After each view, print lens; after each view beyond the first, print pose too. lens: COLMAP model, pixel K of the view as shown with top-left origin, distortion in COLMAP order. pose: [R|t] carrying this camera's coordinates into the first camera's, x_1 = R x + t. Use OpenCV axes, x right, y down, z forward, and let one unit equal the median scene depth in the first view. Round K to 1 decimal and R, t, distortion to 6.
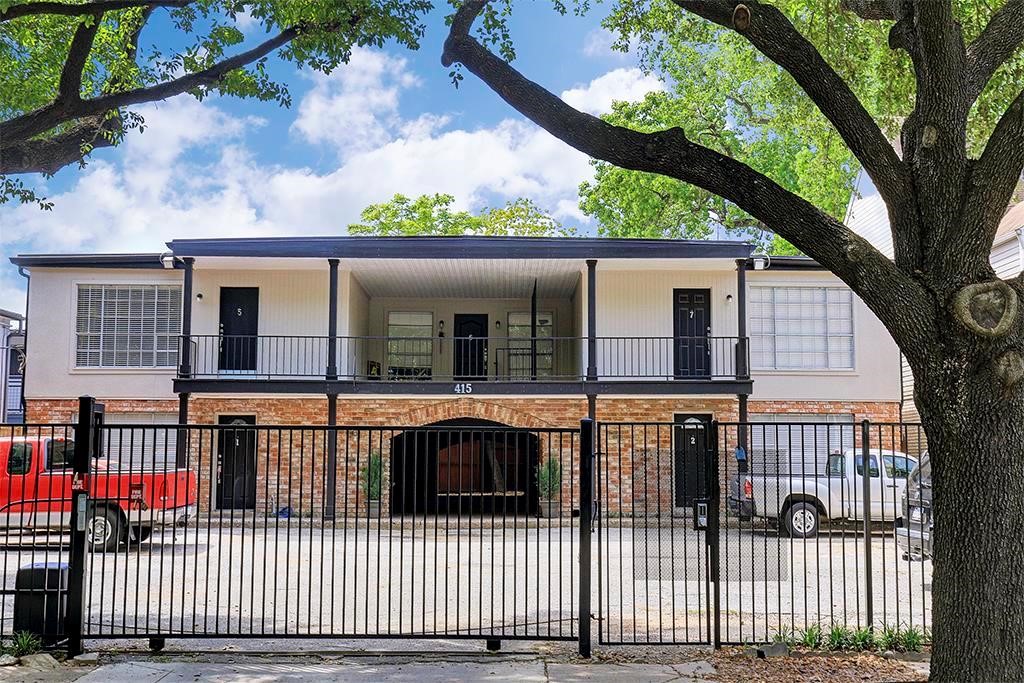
lens RADIAL K [[1182.7, 0, 511.1], [0, 1182.7, 342.9], [0, 0, 1]] dist [0.020847, 0.000000]
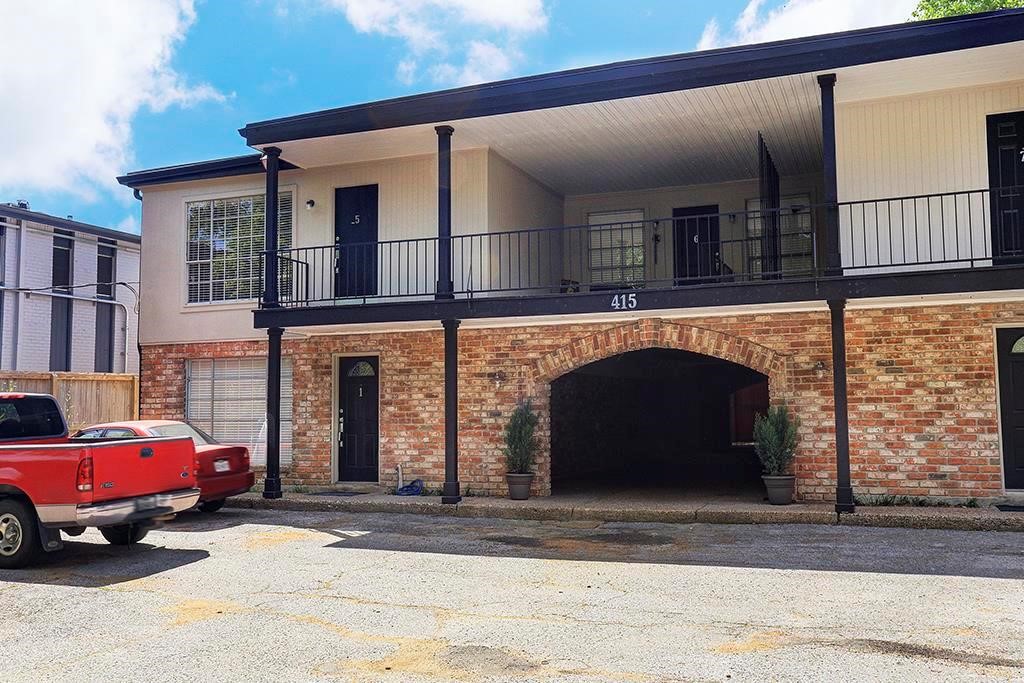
lens RADIAL K [[1016.7, 0, 514.4], [0, 1016.7, 335.0], [0, 0, 1]] dist [-0.005232, 0.000000]
pose [[0.934852, -0.041088, -0.352652, 0.090768], [0.053301, 0.998266, 0.024990, 0.037368], [0.351014, -0.042159, 0.935421, 0.439436]]
